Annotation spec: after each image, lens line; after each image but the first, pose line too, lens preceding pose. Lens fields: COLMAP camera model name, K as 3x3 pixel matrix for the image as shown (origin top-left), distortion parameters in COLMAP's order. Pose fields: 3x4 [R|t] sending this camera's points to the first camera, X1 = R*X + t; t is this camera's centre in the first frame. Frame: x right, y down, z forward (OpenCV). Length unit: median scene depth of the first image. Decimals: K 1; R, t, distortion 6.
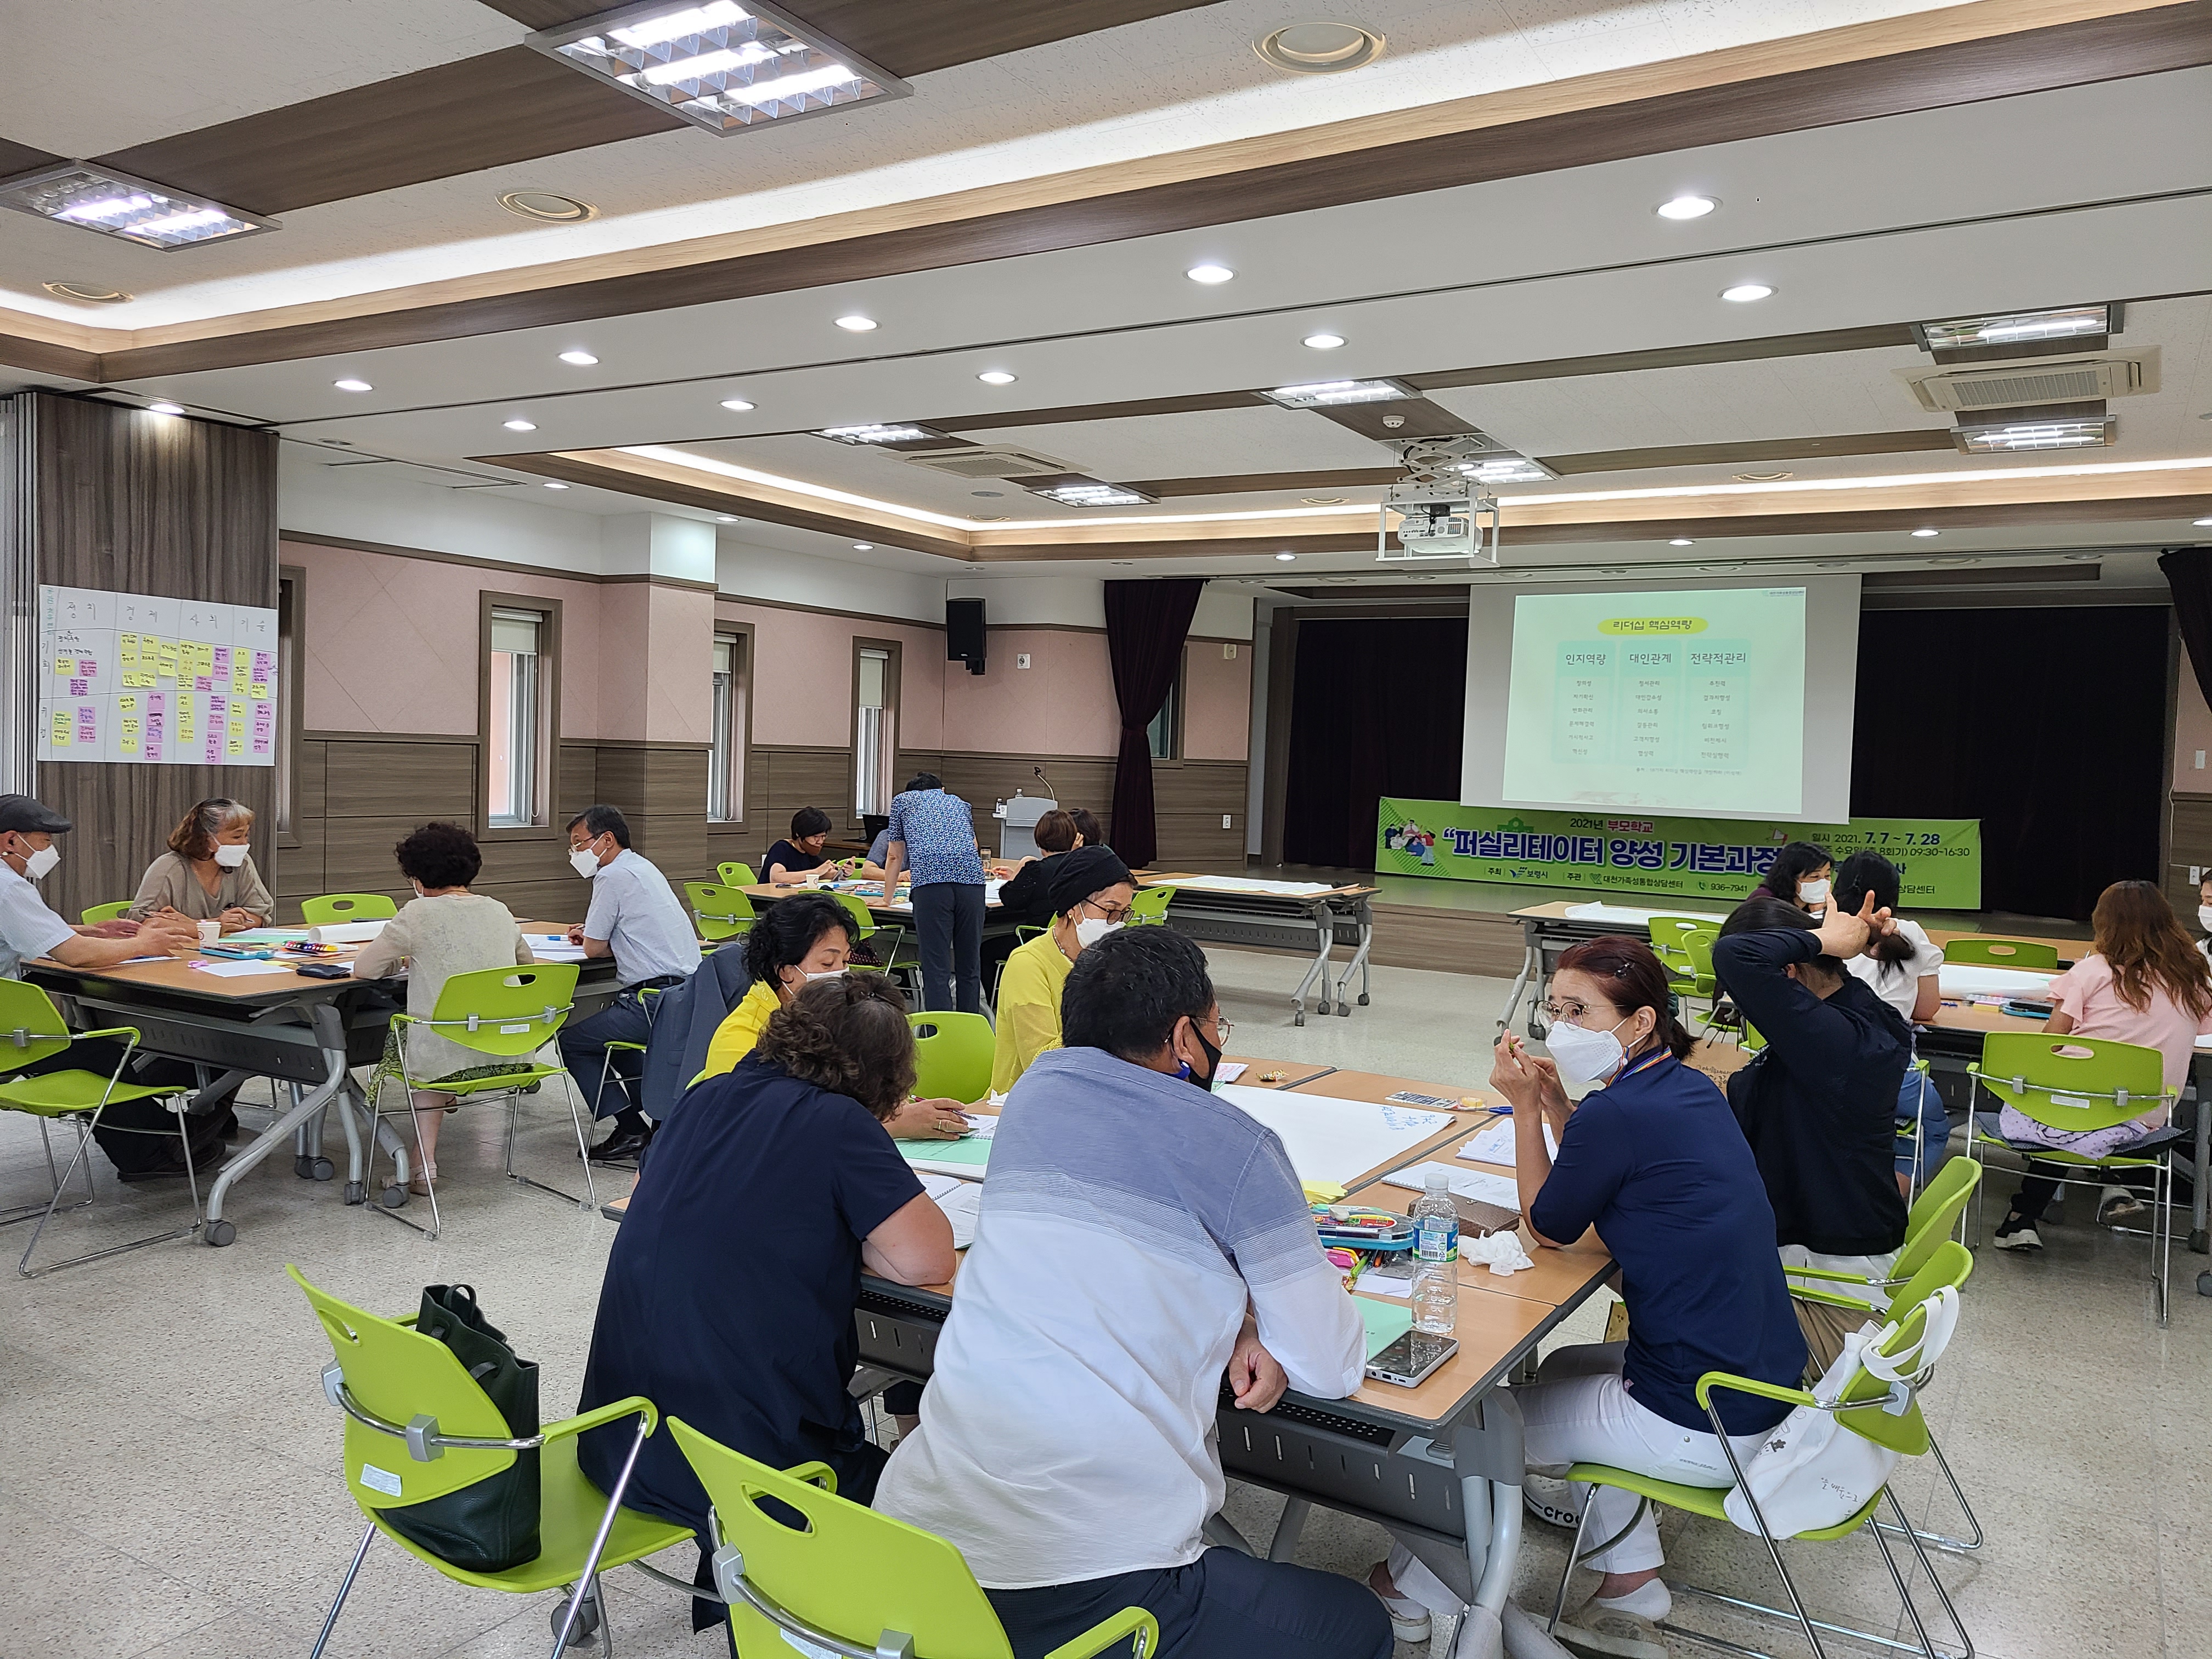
lens RADIAL K [[1665.4, 0, 1093.5], [0, 1665.4, 809.4], [0, 0, 1]] dist [0.050971, -0.035810]
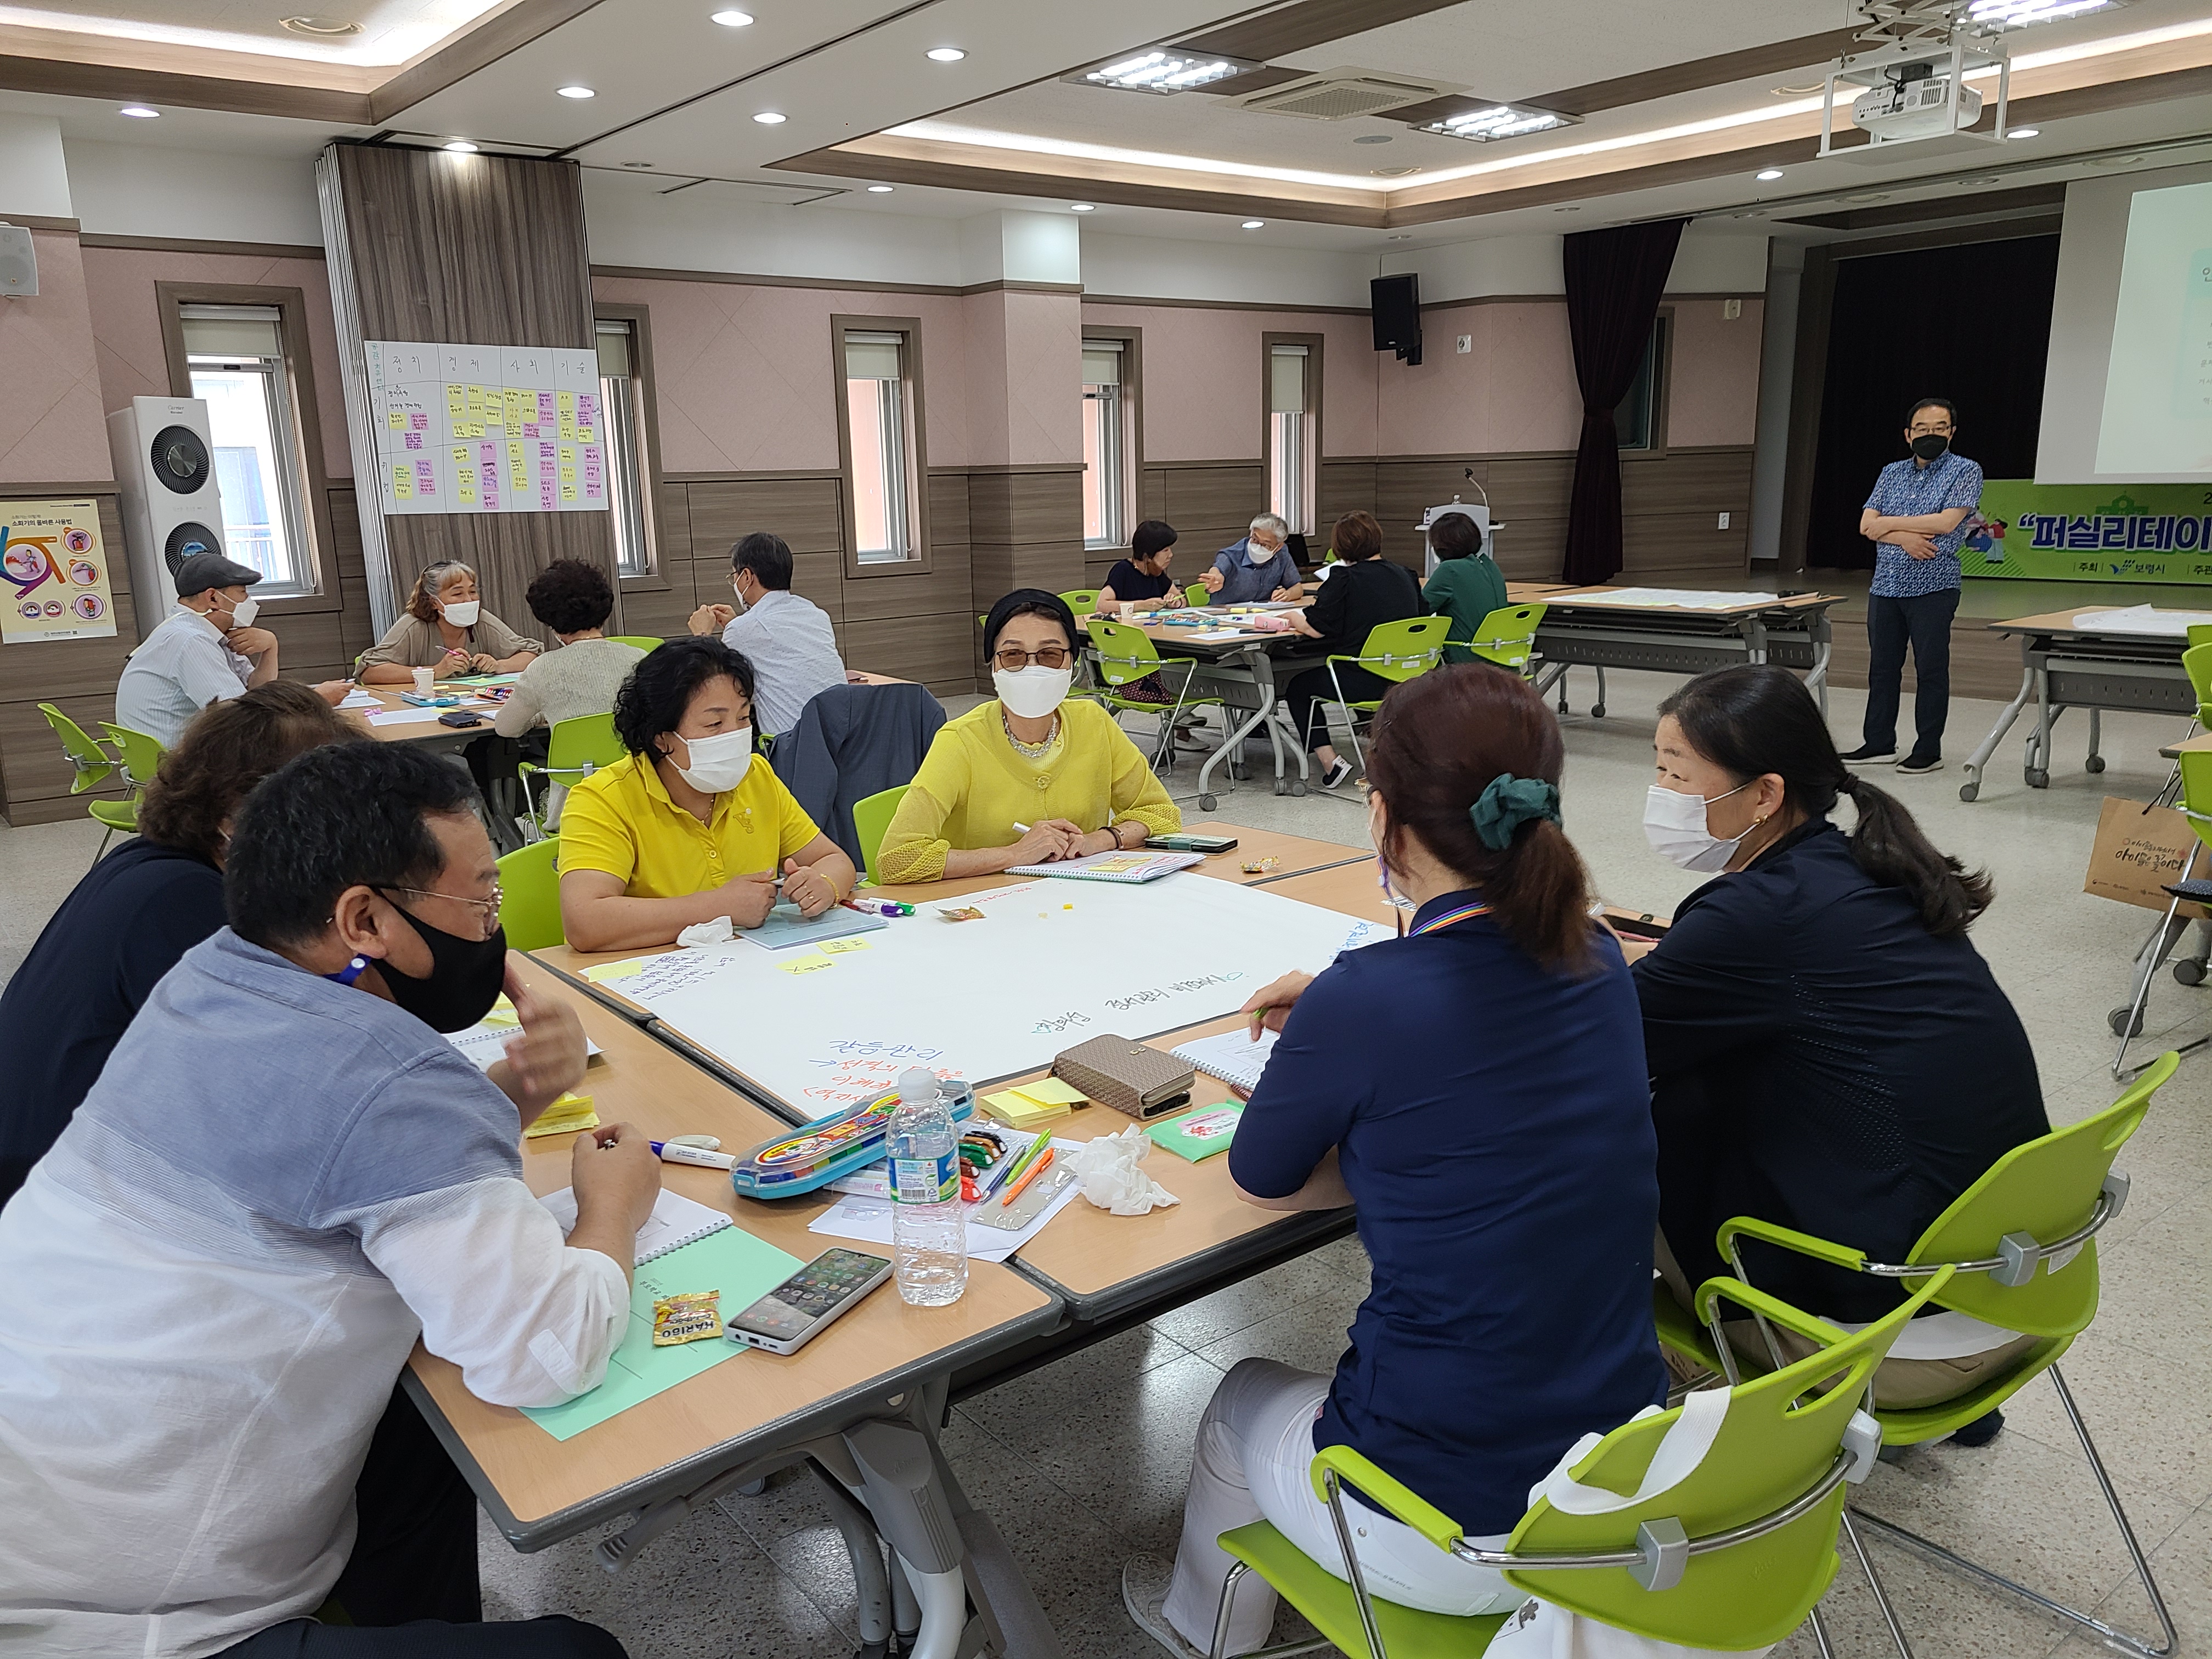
lens RADIAL K [[1659.8, 0, 1076.3], [0, 1659.8, 840.6], [0, 0, 1]] dist [0.055615, -0.040968]
pose [[0.933302, 0.021982, -0.358418, 0.111754], [0.044081, 0.983562, 0.175107, 0.005113], [0.356376, -0.179227, 0.916992, 0.107113]]
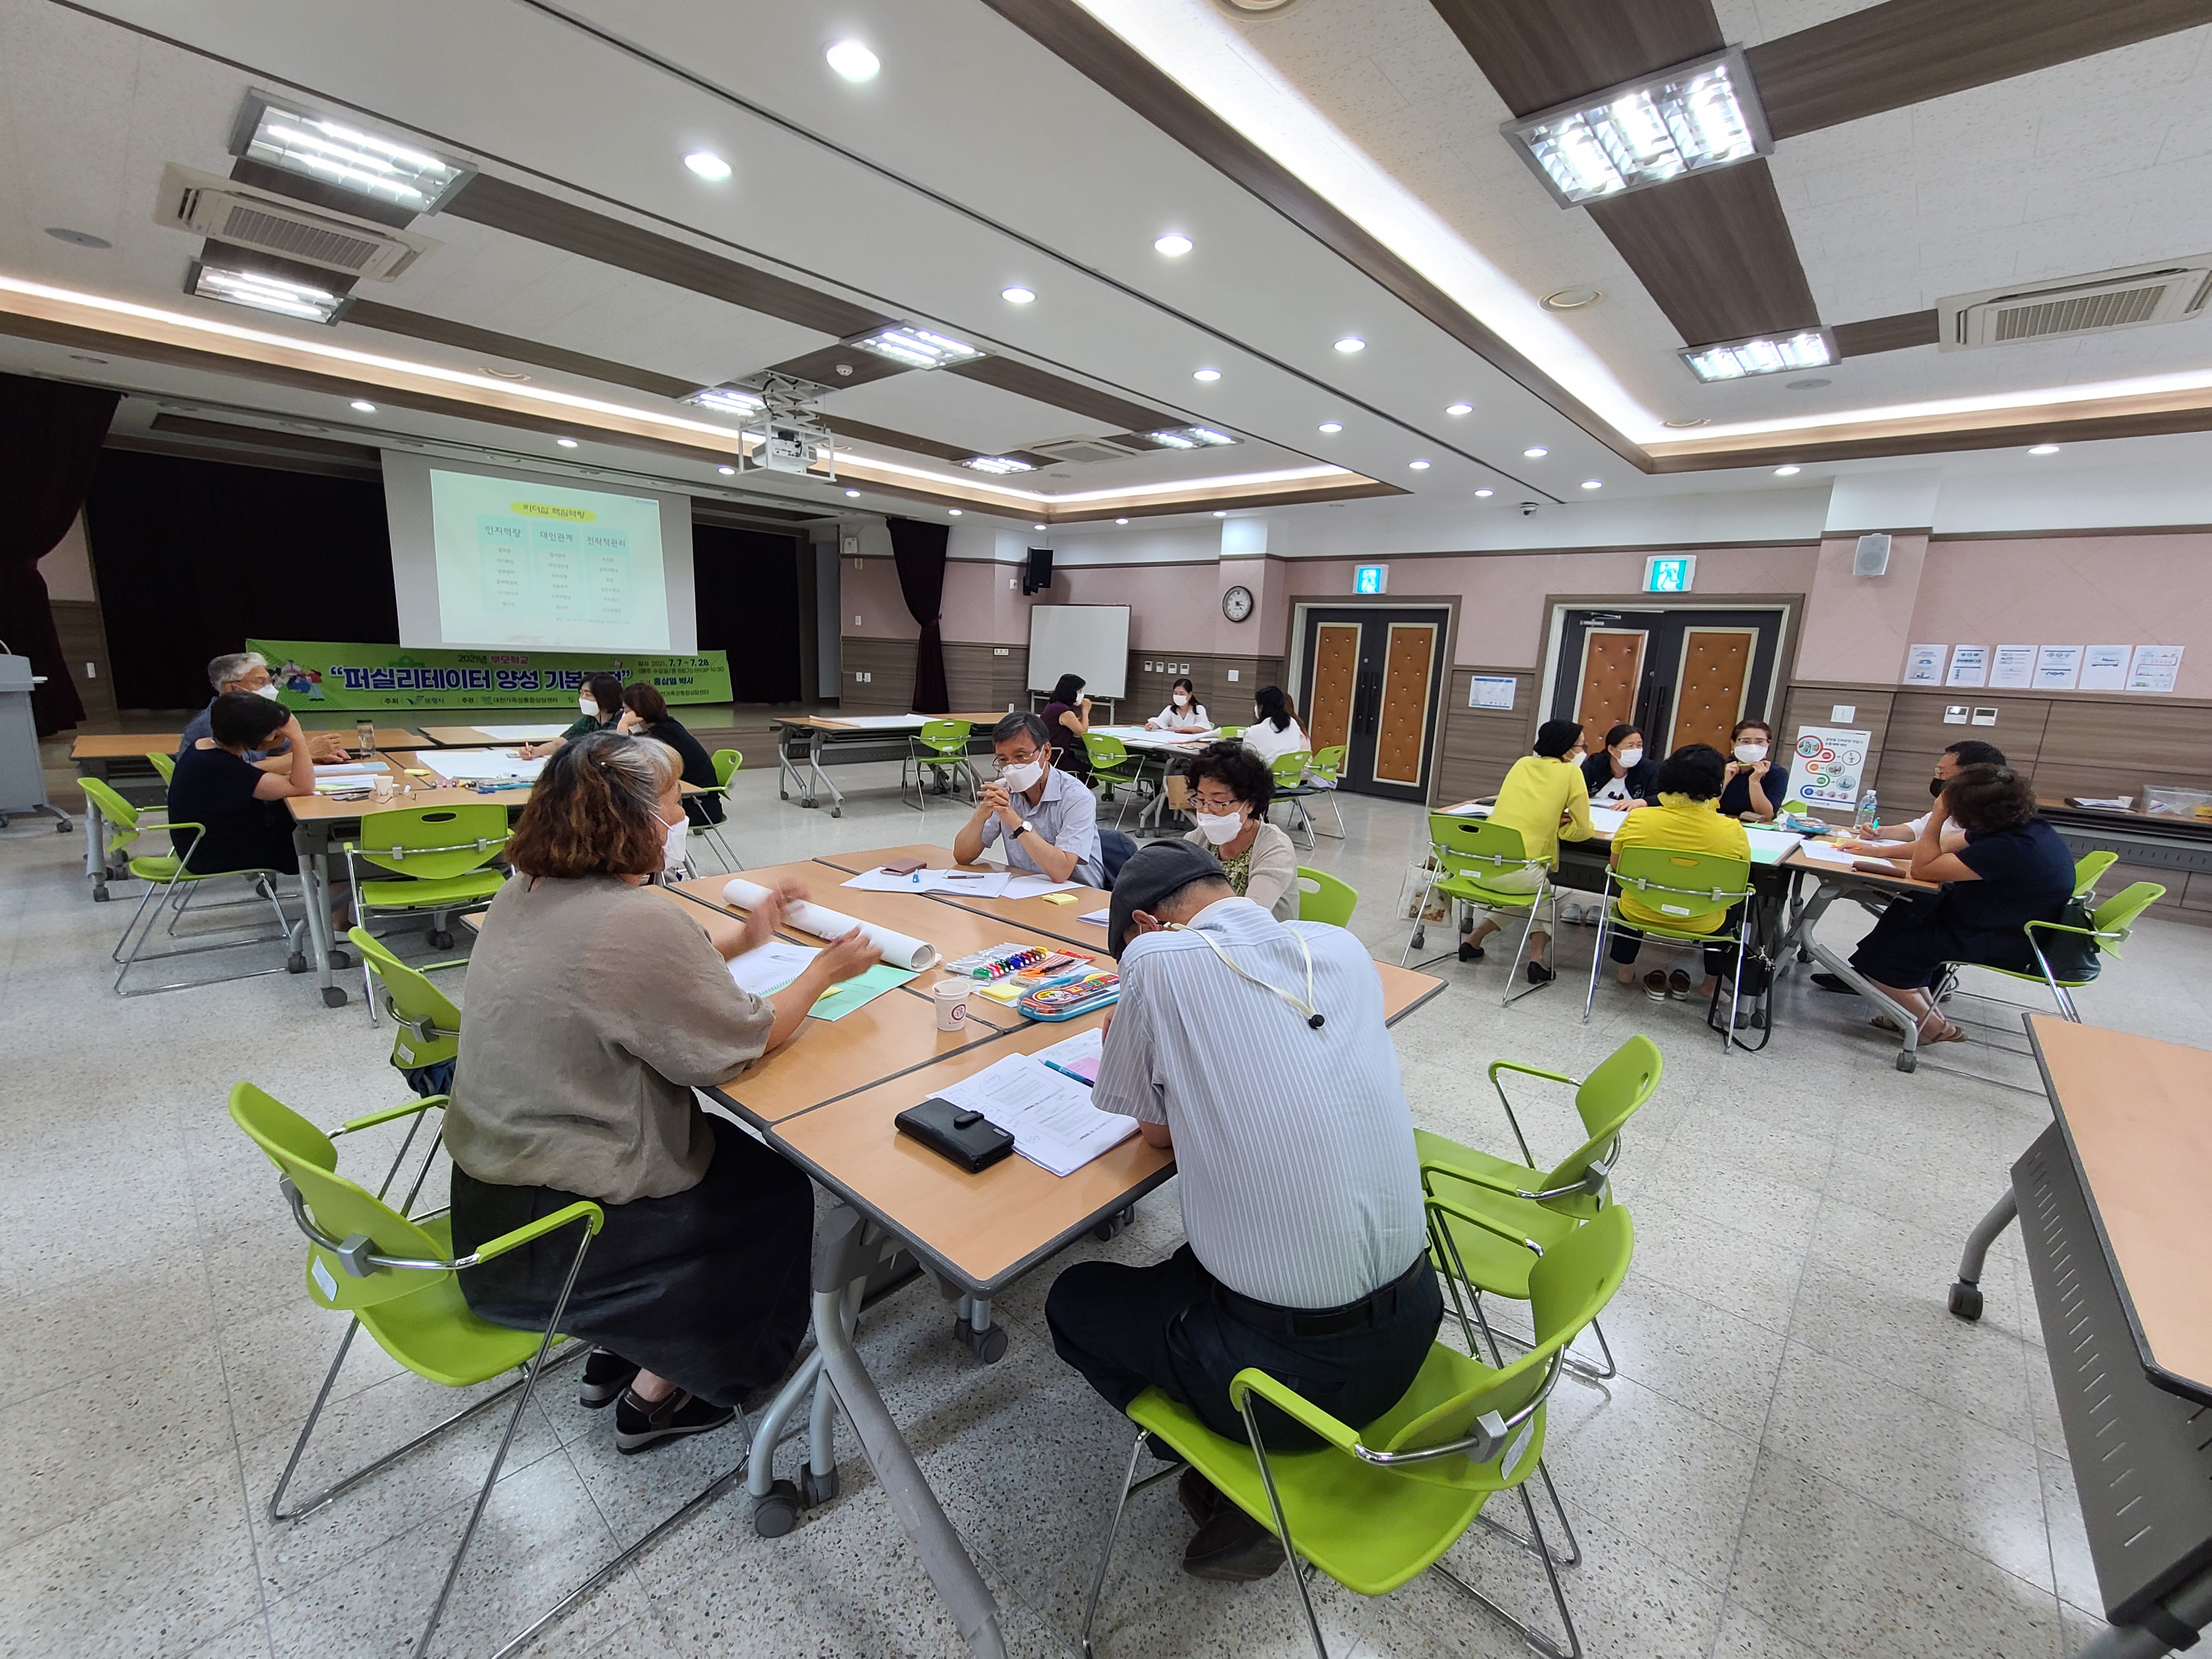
lens RADIAL K [[910.6, 0, 1122.1], [0, 910.6, 837.1], [0, 0, 1]] dist [-0.001879, -0.000824]
pose [[0.183107, -0.222909, 0.957488, -0.428883], [-0.006019, 0.973682, 0.227830, -0.027541], [-0.983075, -0.047480, 0.176947, 0.480993]]
